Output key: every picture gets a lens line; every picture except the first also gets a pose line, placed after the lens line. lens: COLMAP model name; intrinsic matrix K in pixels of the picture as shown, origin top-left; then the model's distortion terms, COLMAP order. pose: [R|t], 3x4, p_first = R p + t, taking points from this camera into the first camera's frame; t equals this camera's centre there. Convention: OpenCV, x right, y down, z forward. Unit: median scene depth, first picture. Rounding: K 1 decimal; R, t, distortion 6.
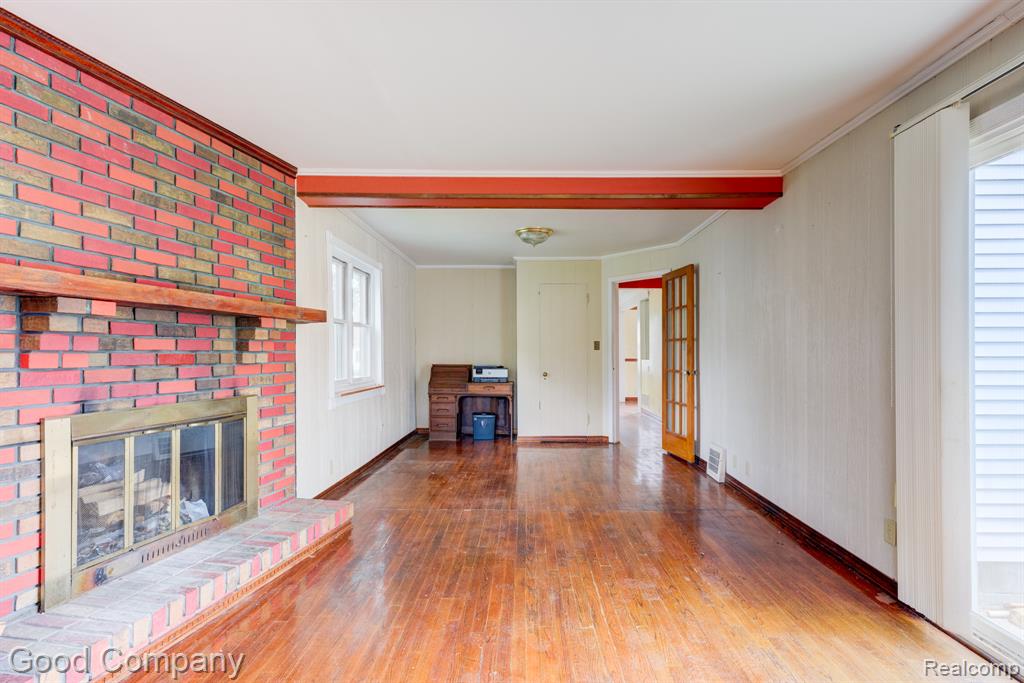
lens RADIAL K [[545.5, 0, 519.1], [0, 545.5, 347.0], [0, 0, 1]] dist [0.001306, 0.001017]
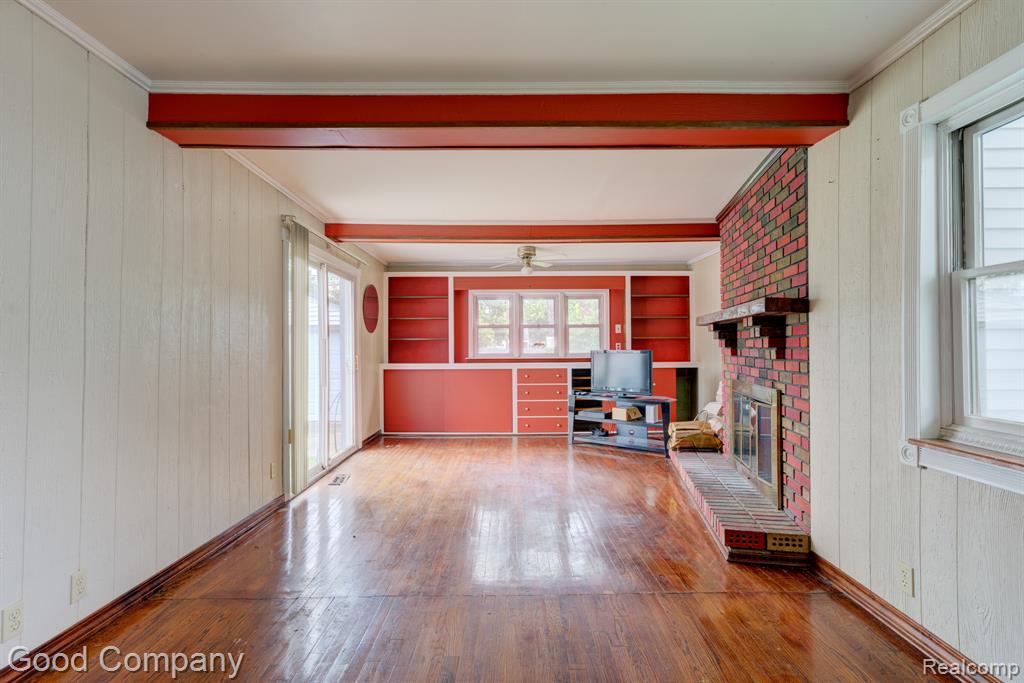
lens RADIAL K [[474.7, 0, 519.1], [0, 474.7, 341.4], [0, 0, 1]] dist [-0.001920, 0.018739]
pose [[-0.999963, 0.004038, -0.007632, 0.016682], [0.004201, 0.999763, -0.021384, 0.014557], [0.007544, -0.021416, -0.999742, 2.218329]]
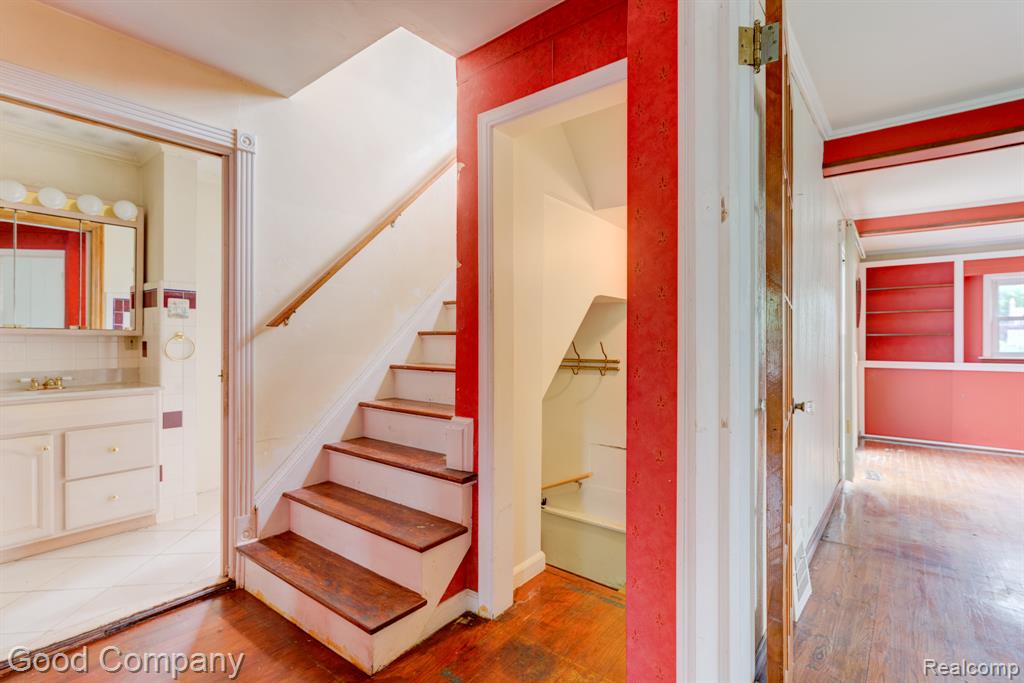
lens RADIAL K [[486.9, 0, 504.3], [0, 486.9, 341.9], [0, 0, 1]] dist [0.003052, 0.000629]
pose [[-0.769163, -0.000253, 0.639053, 0.488847], [-0.008842, 0.999908, -0.010247, 0.021021], [-0.638992, -0.013532, -0.769094, 2.642419]]
